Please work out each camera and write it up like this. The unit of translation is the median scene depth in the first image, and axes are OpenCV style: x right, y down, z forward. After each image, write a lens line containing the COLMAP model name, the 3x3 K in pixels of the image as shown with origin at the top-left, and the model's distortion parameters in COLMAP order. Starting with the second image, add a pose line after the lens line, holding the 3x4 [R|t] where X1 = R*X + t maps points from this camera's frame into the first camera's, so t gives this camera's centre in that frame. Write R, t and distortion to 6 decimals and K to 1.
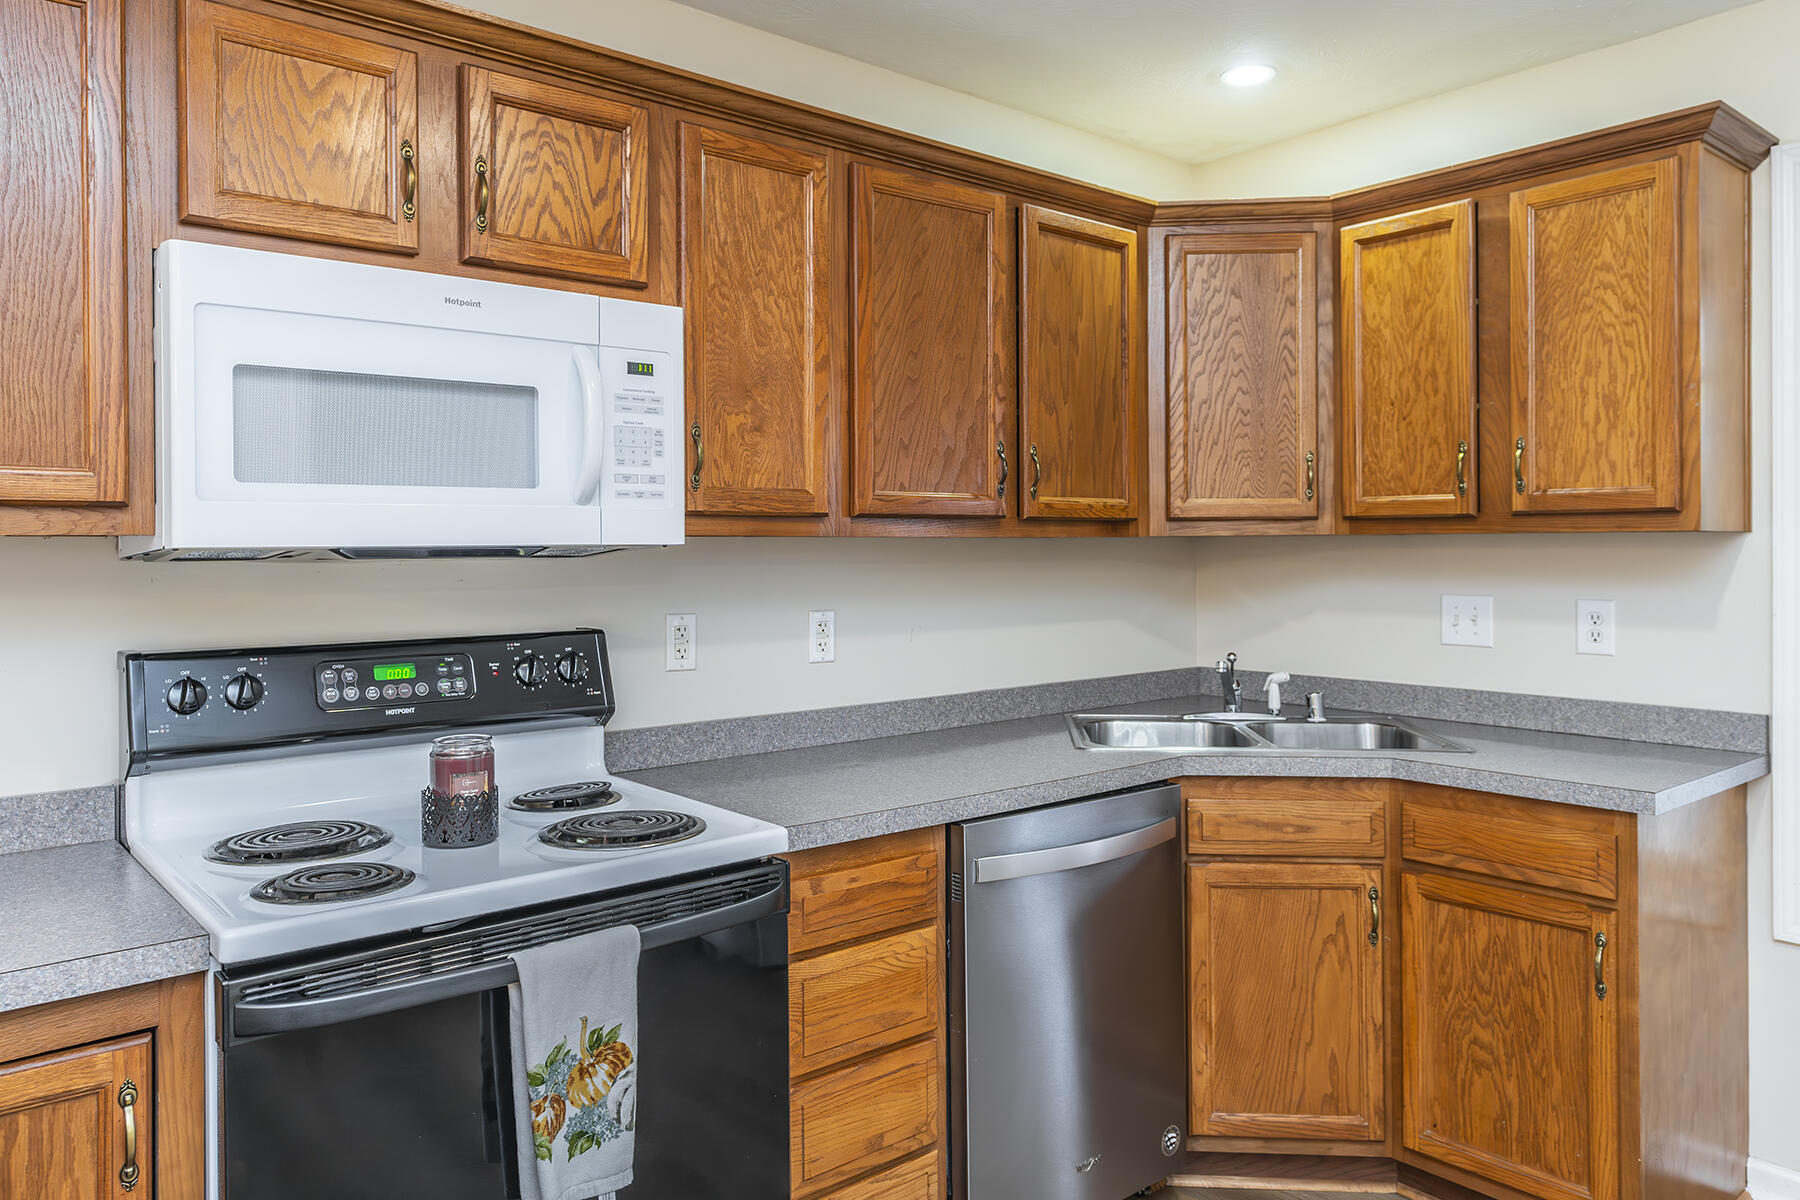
lens RADIAL K [[1254.2, 0, 901.6], [0, 1254.2, 547.9], [0, 0, 1]] dist [0.013239, 0.003819]
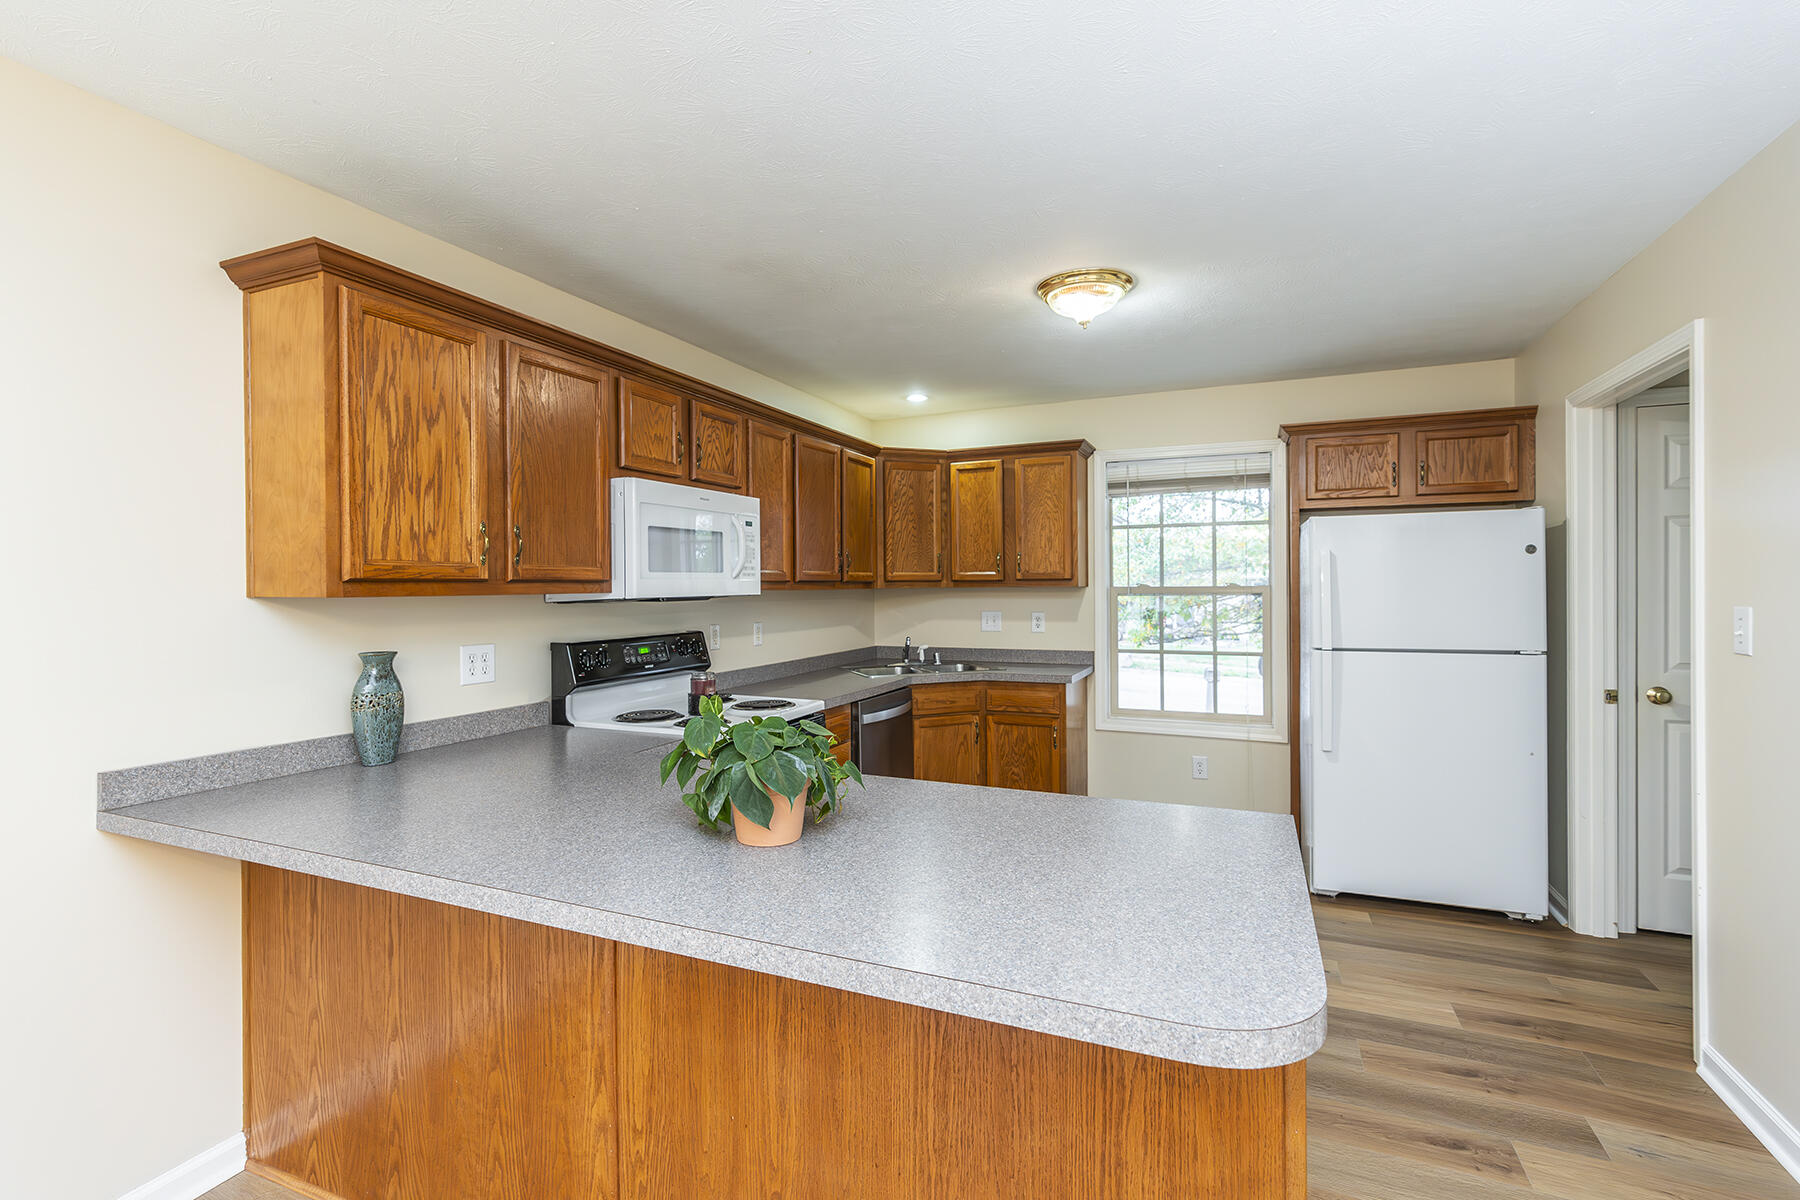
lens RADIAL K [[823.2, 0, 900.0], [0, 823.2, 600.0], [0, 0, 1]] dist [-0.000613, -0.000013]
pose [[0.896186, -0.010878, 0.443546, -0.534584], [0.005161, 0.999887, 0.014095, -0.011015], [-0.443649, -0.010343, 0.896141, -0.473870]]
